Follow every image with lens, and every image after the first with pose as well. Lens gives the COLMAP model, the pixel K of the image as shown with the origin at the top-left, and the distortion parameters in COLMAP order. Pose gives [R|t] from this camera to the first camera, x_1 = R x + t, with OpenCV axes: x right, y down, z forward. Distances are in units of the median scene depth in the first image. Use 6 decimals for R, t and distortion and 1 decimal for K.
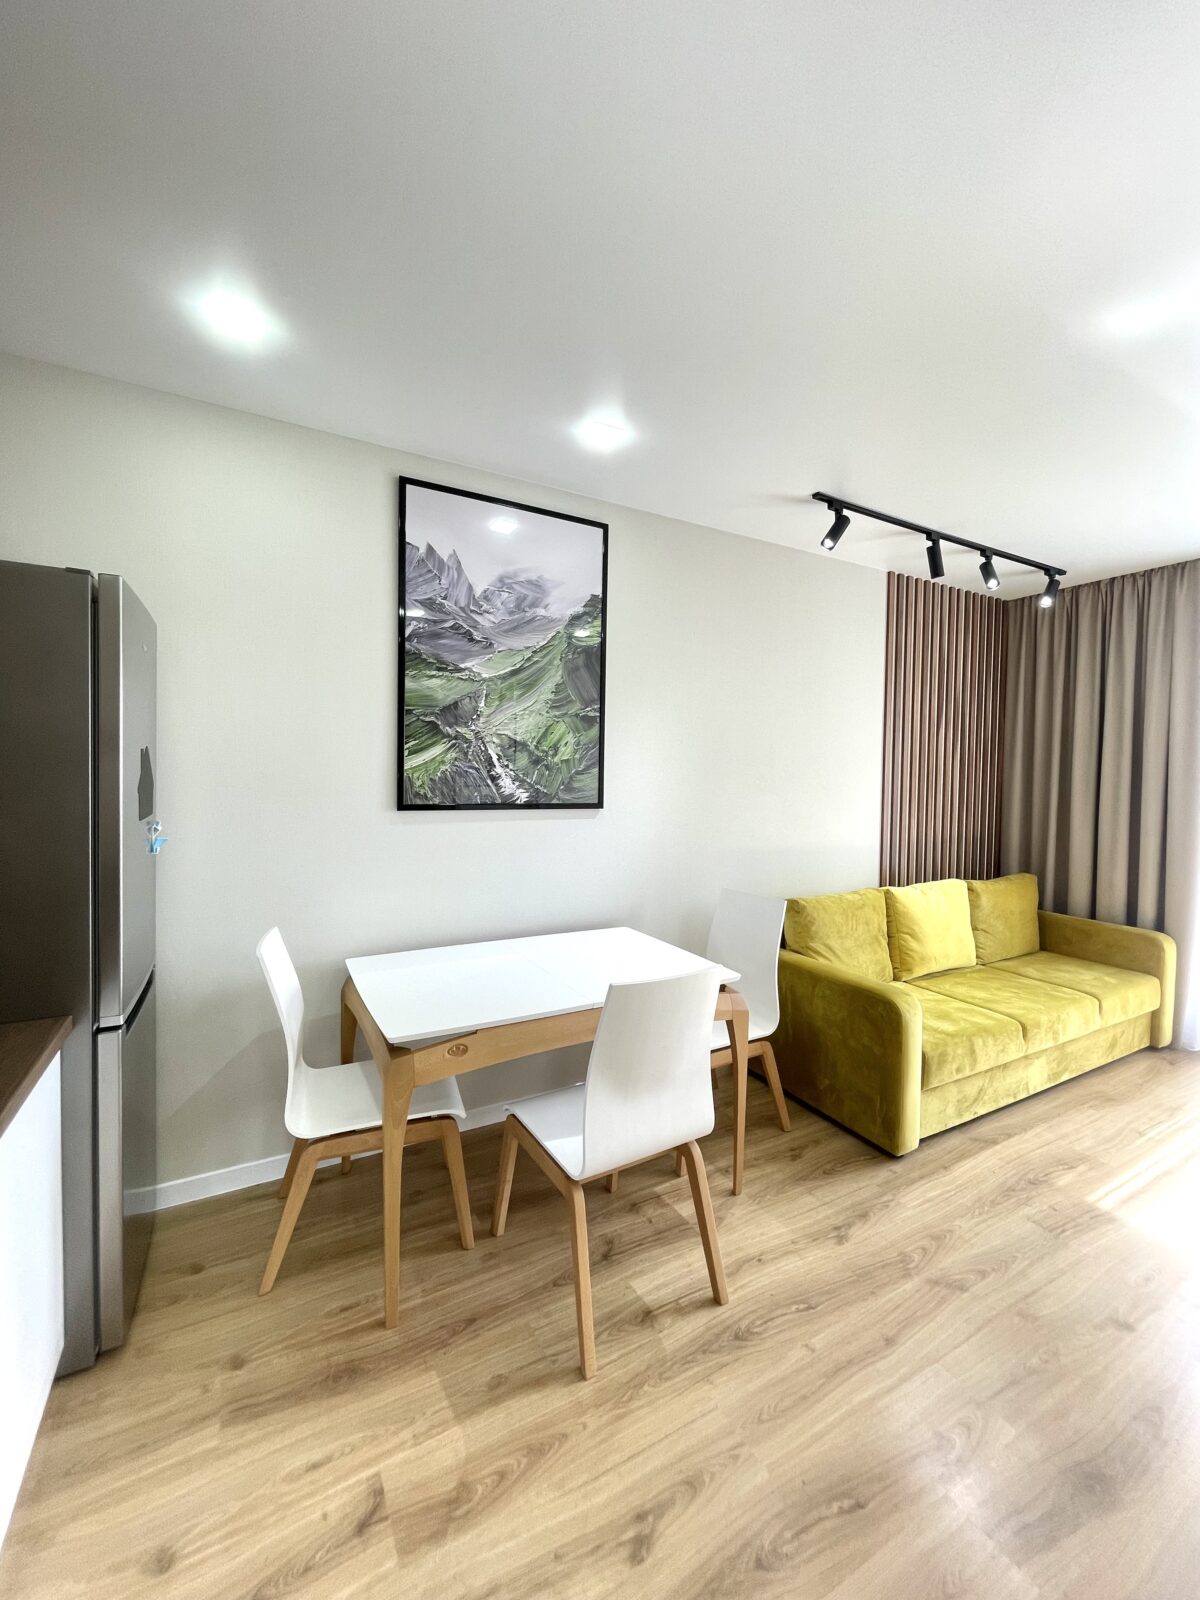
lens RADIAL K [[636.3, 0, 594.7], [0, 636.3, 795.5], [0, 0, 1]] dist [-0.008725, 0.001133]
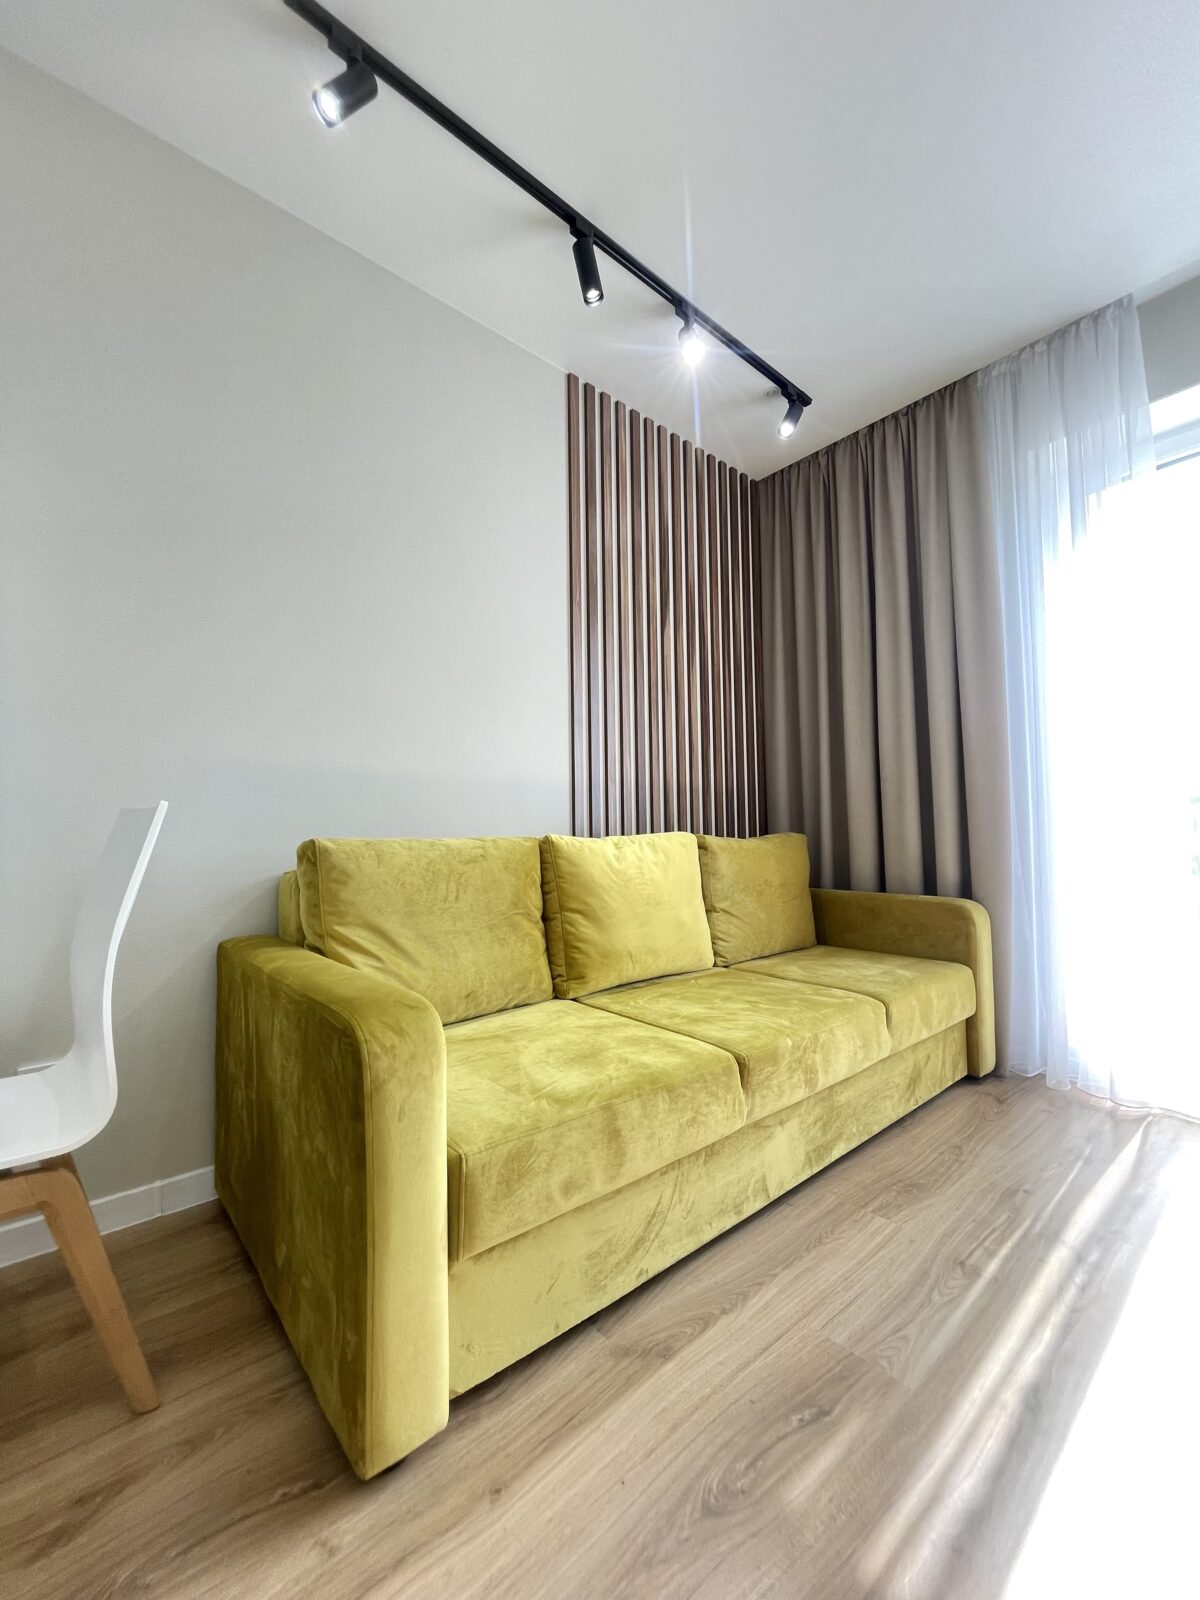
lens RADIAL K [[636.3, 0, 593.7], [0, 636.3, 798.9], [0, 0, 1]] dist [-0.008725, 0.001133]
pose [[0.978547, -0.011453, 0.205703, 0.398032], [0.030591, 0.995463, -0.090099, 0.171732], [-0.203738, 0.094459, 0.974458, 0.446558]]
